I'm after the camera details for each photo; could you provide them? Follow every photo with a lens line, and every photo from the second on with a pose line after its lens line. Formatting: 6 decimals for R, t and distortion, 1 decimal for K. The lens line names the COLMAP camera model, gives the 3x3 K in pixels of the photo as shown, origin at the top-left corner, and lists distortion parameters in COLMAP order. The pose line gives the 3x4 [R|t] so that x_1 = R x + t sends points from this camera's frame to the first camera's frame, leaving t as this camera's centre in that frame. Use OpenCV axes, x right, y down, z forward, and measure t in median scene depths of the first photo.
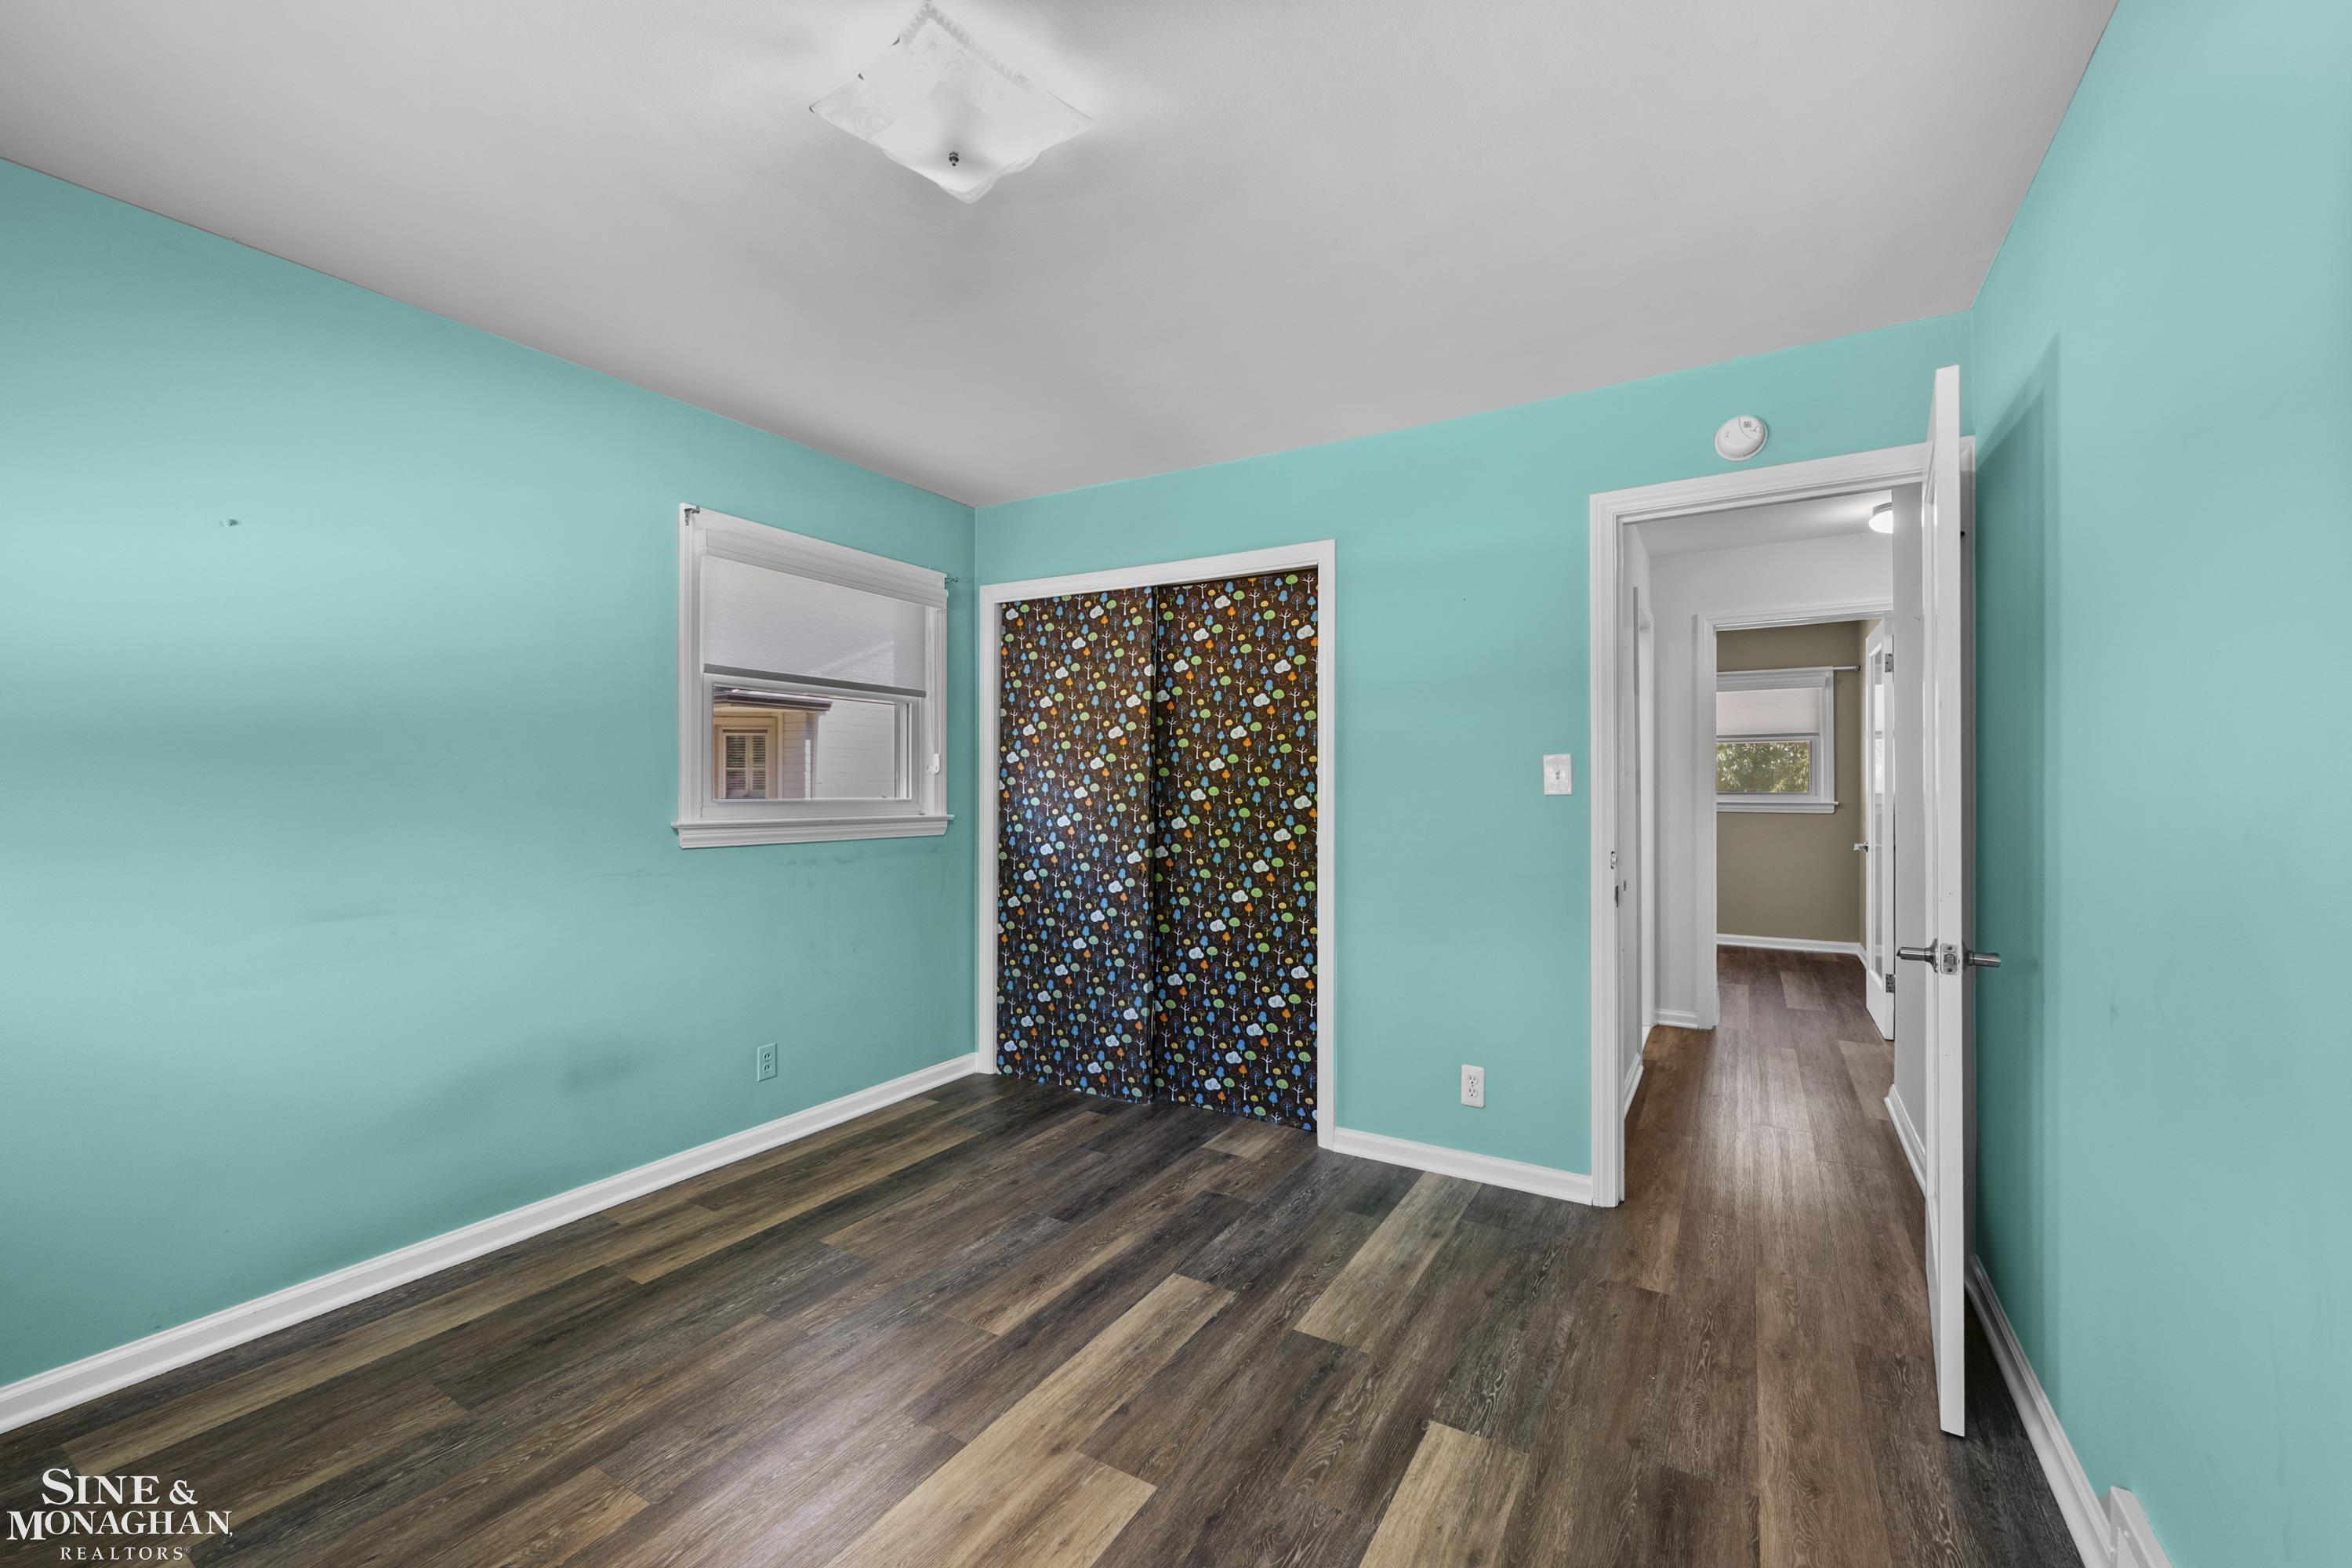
lens RADIAL K [[955.1, 0, 1169.3], [0, 955.1, 781.2], [0, 0, 1]] dist [0.001174, -0.000375]
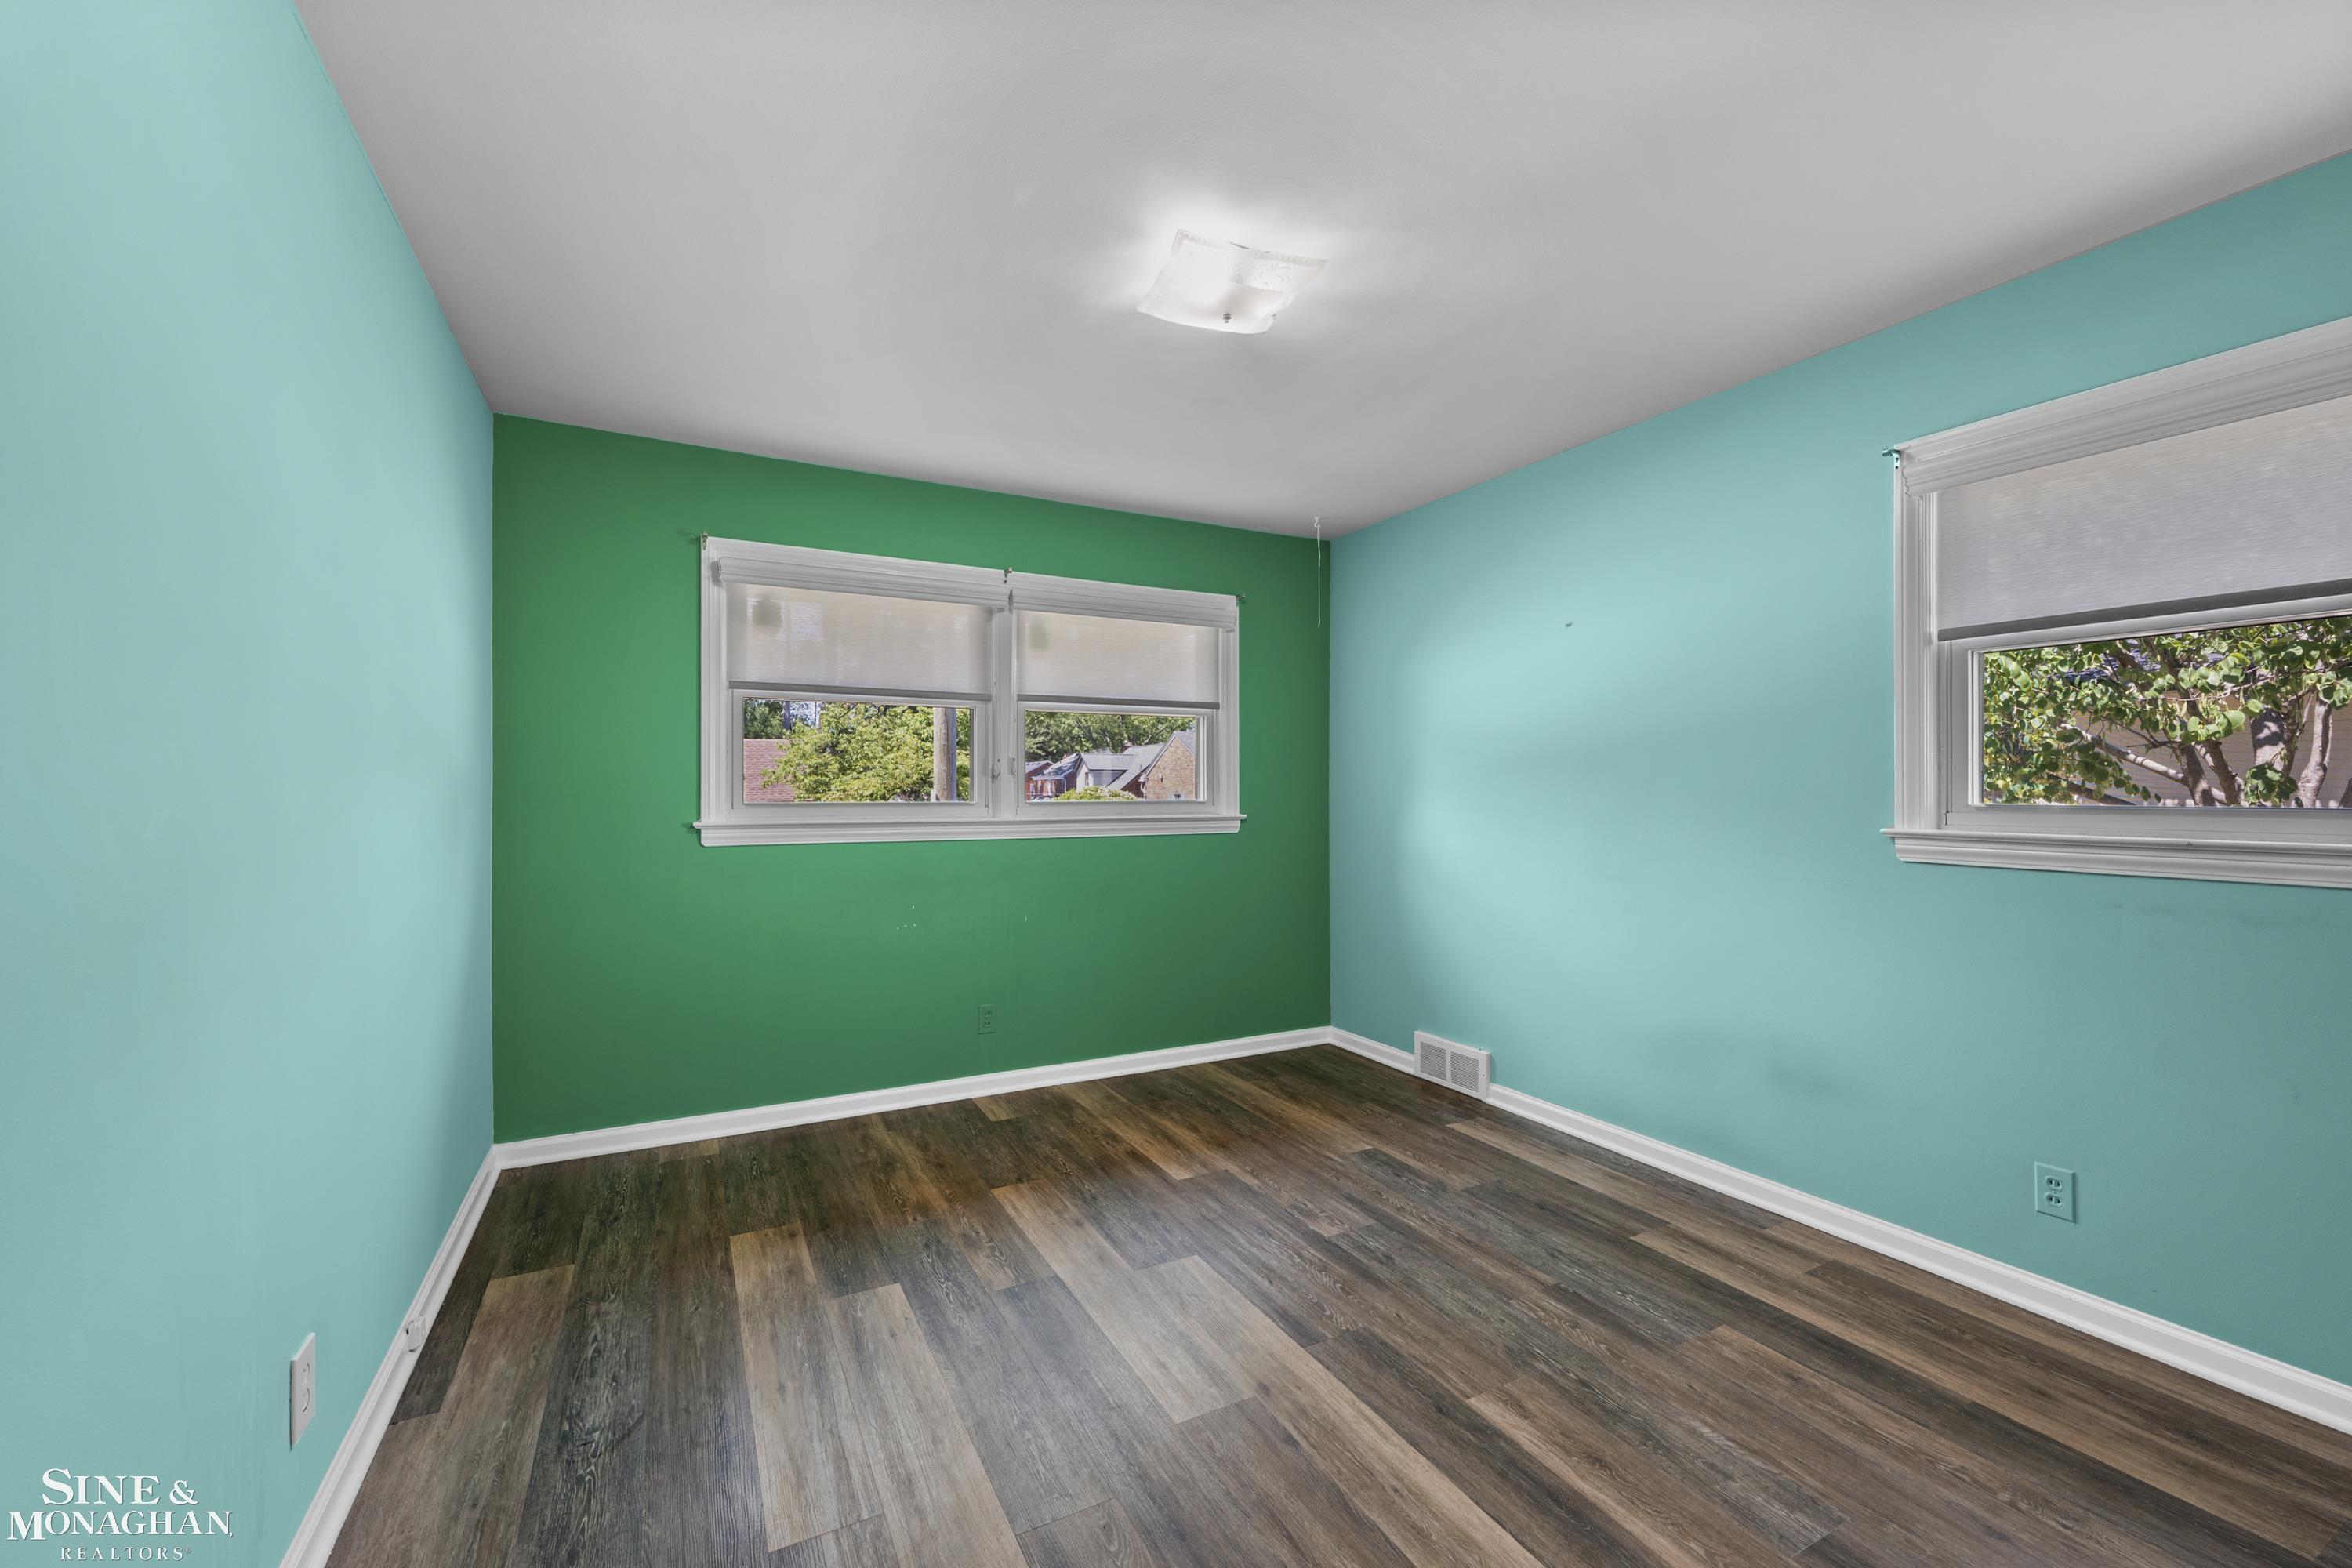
lens RADIAL K [[955.1, 0, 1171.9], [0, 955.1, 795.7], [0, 0, 1]] dist [0.001174, -0.000375]
pose [[-0.523397, 0.007269, -0.852058, 0.638020], [0.011325, 0.999935, 0.001574, 0.006068], [0.852014, -0.008826, -0.523445, 1.085201]]
